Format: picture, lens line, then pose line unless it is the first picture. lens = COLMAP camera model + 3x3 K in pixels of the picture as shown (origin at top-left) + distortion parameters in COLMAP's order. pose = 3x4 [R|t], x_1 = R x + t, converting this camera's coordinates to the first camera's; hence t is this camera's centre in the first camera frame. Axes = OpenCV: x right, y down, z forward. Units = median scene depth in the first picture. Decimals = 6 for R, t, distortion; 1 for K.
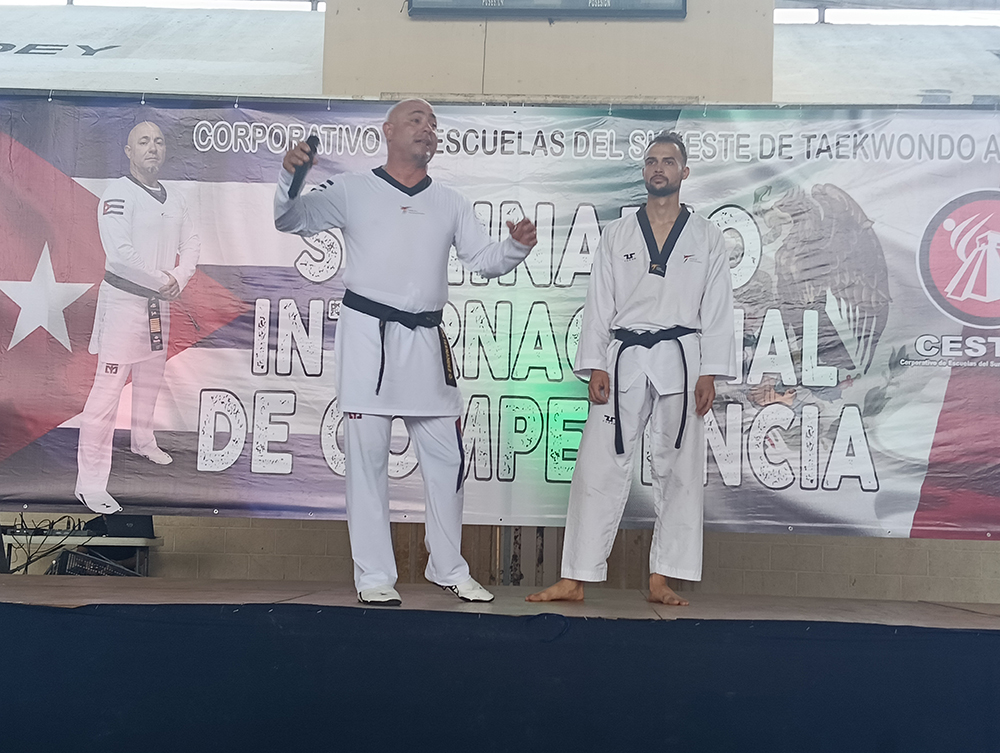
lens RADIAL K [[1439.1, 0, 500.0], [0, 1439.1, 376.5], [0, 0, 1]] dist [0.056780, -0.055478]
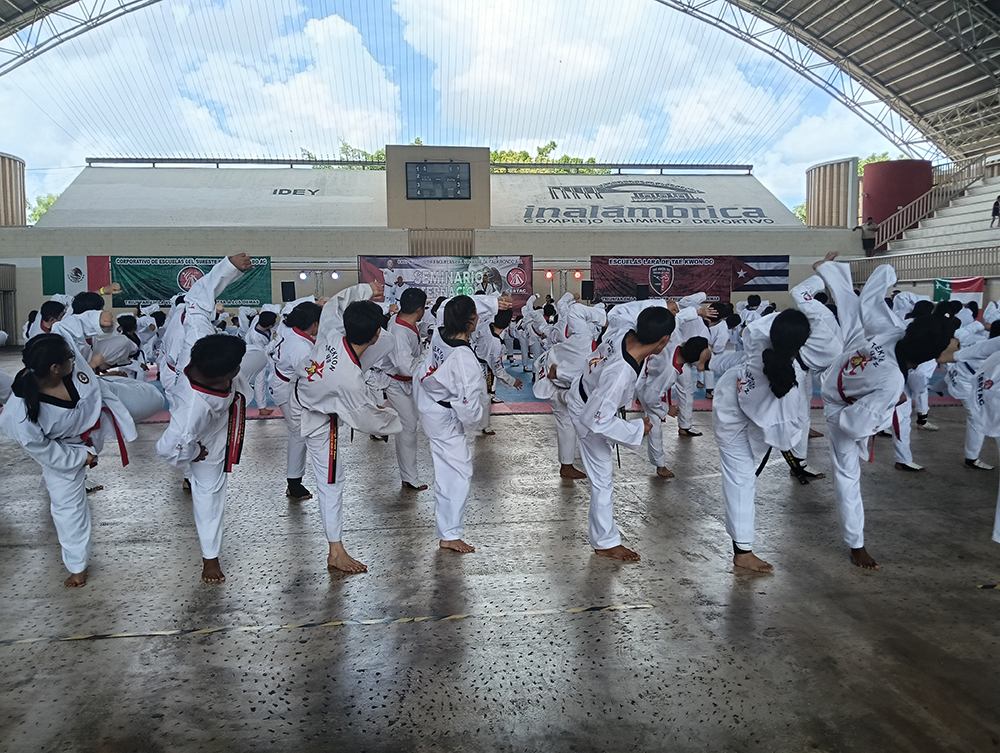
lens RADIAL K [[834.8, 0, 514.1], [0, 834.8, 376.7], [0, 0, 1]] dist [0.069266, -0.160435]
pose [[0.983643, -0.047963, 0.173626, -0.378699], [0.013052, 0.980343, 0.196871, -0.398495], [-0.179656, -0.191384, 0.964933, -2.864549]]
